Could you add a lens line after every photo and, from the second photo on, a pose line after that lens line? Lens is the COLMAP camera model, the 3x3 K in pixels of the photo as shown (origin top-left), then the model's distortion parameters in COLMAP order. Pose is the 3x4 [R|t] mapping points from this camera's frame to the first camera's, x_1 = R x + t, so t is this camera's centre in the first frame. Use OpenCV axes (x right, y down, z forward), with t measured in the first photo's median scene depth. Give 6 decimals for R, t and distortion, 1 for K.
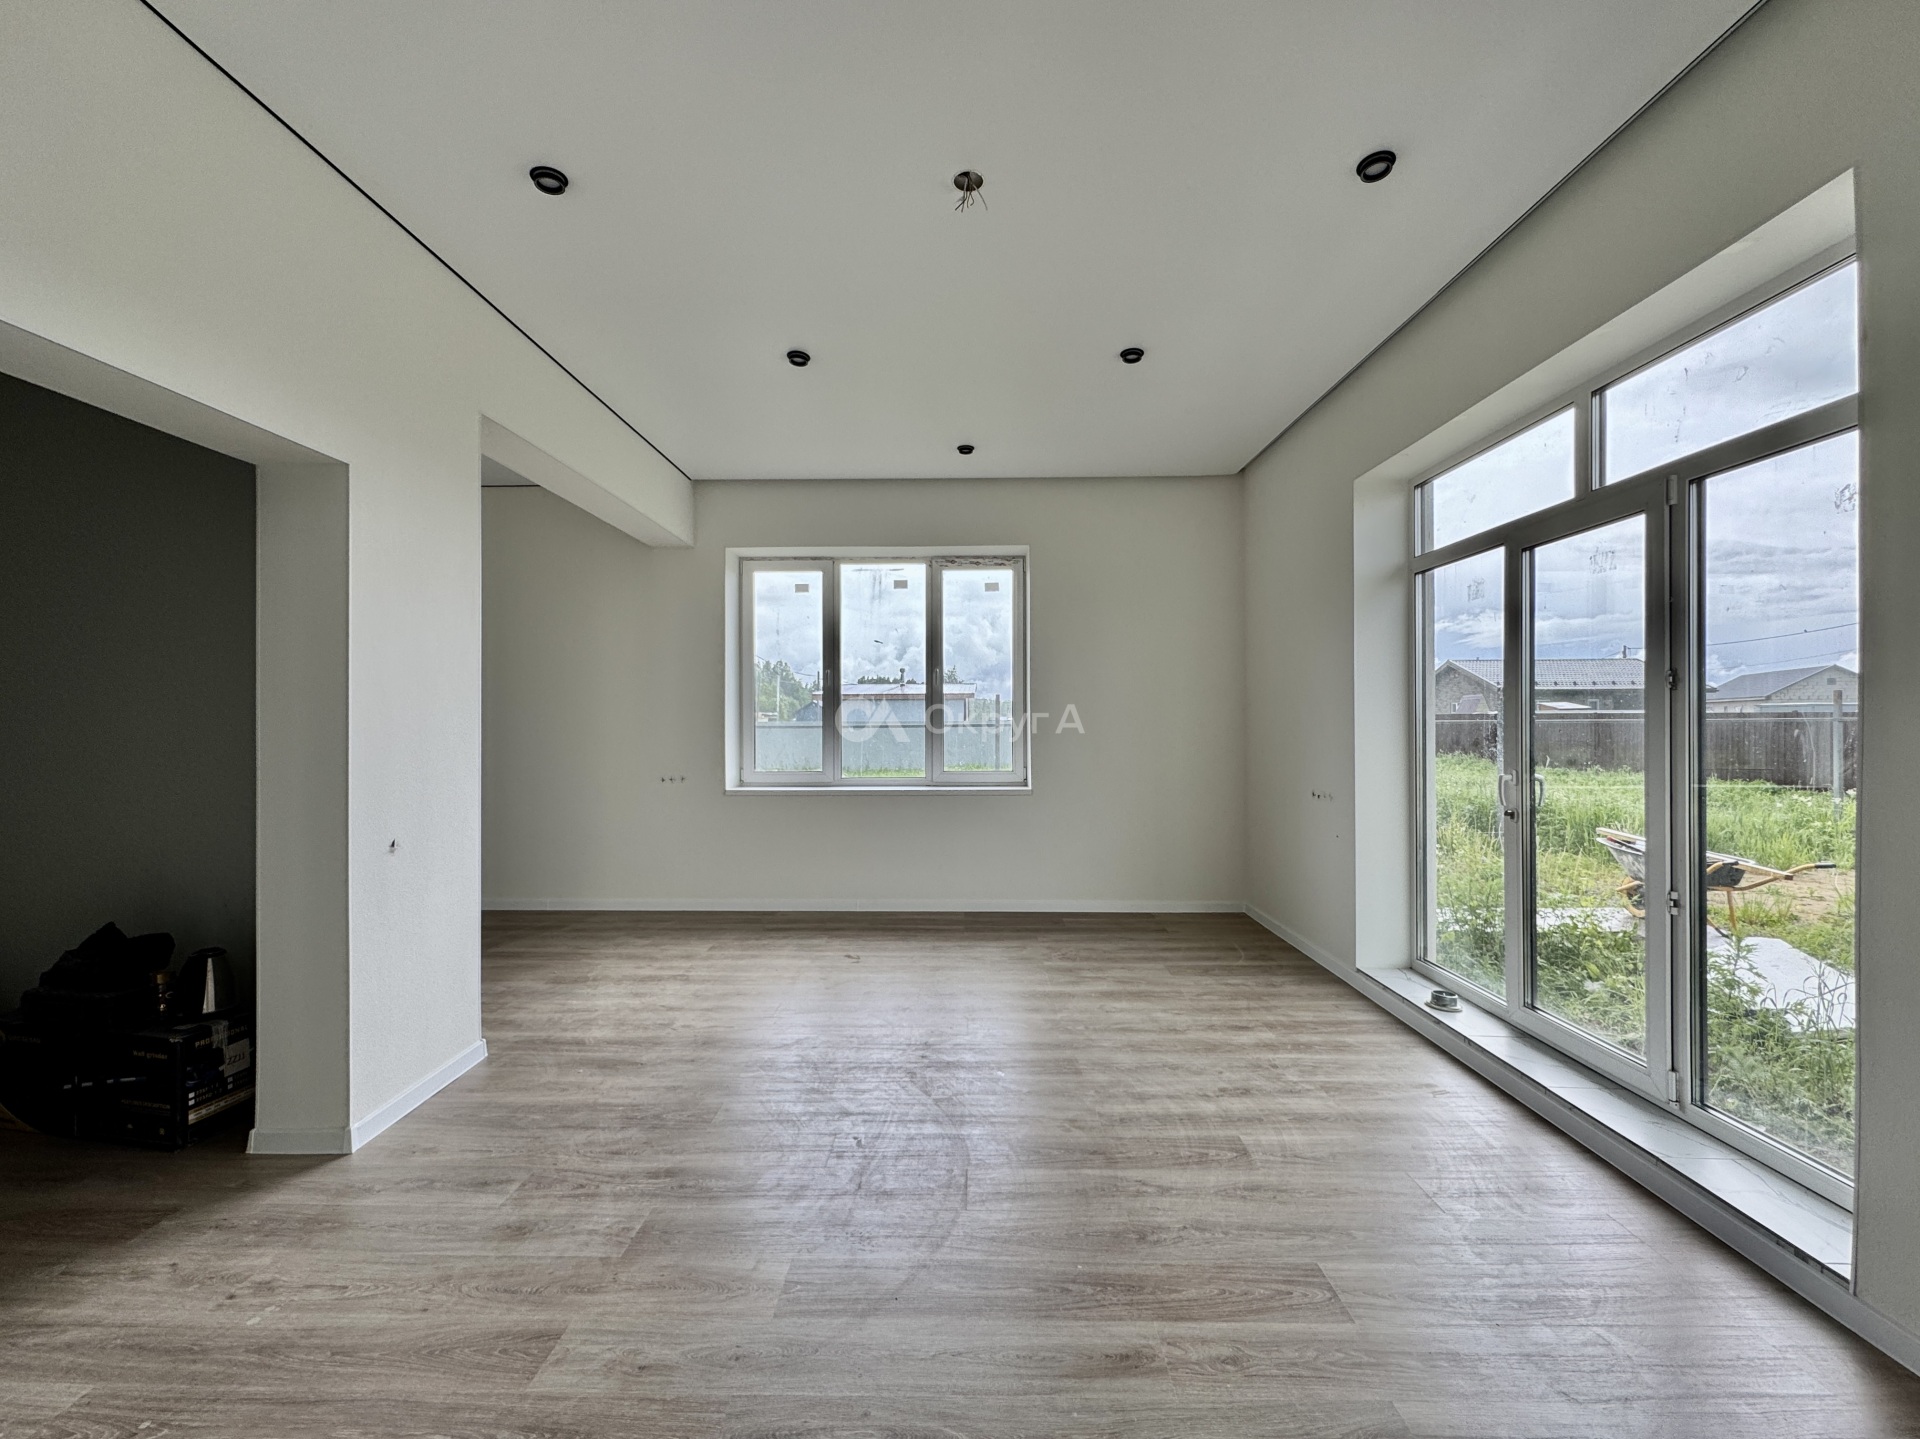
lens RADIAL K [[767.4, 0, 960.0], [0, 767.4, 719.5], [0, 0, 1]] dist [-0.002531, -0.000025]
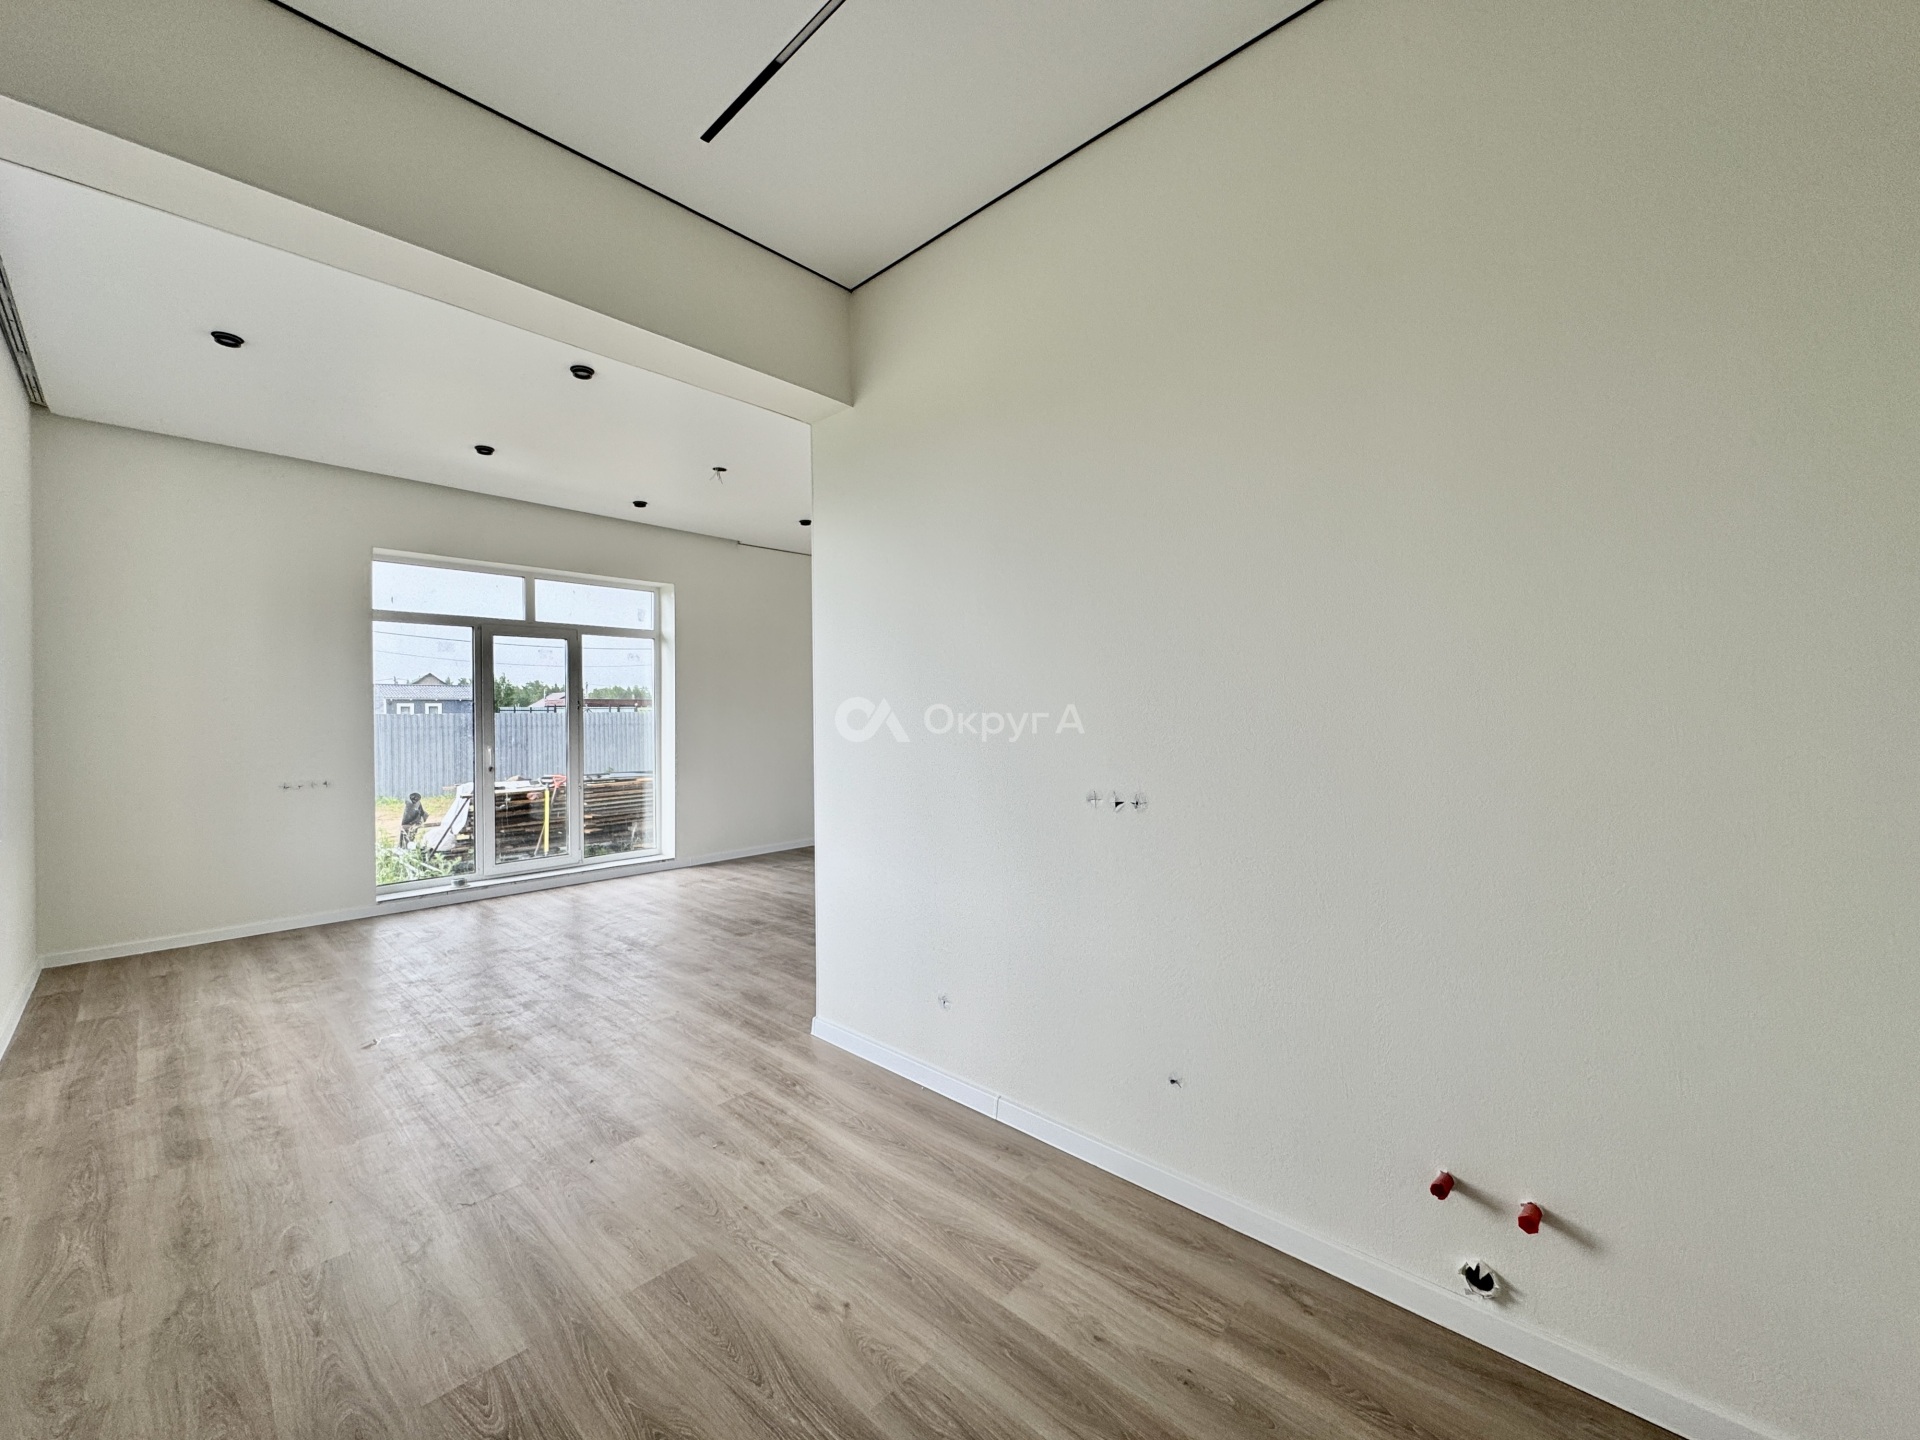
lens RADIAL K [[767.1, 0, 957.1], [0, 767.1, 718.3], [0, 0, 1]] dist [-0.004406, 0.000348]
pose [[-0.736898, 0.007535, 0.675962, -1.337326], [0.009662, 0.999953, -0.000614, 0.006968], [-0.675934, 0.006079, -0.736937, 1.480005]]
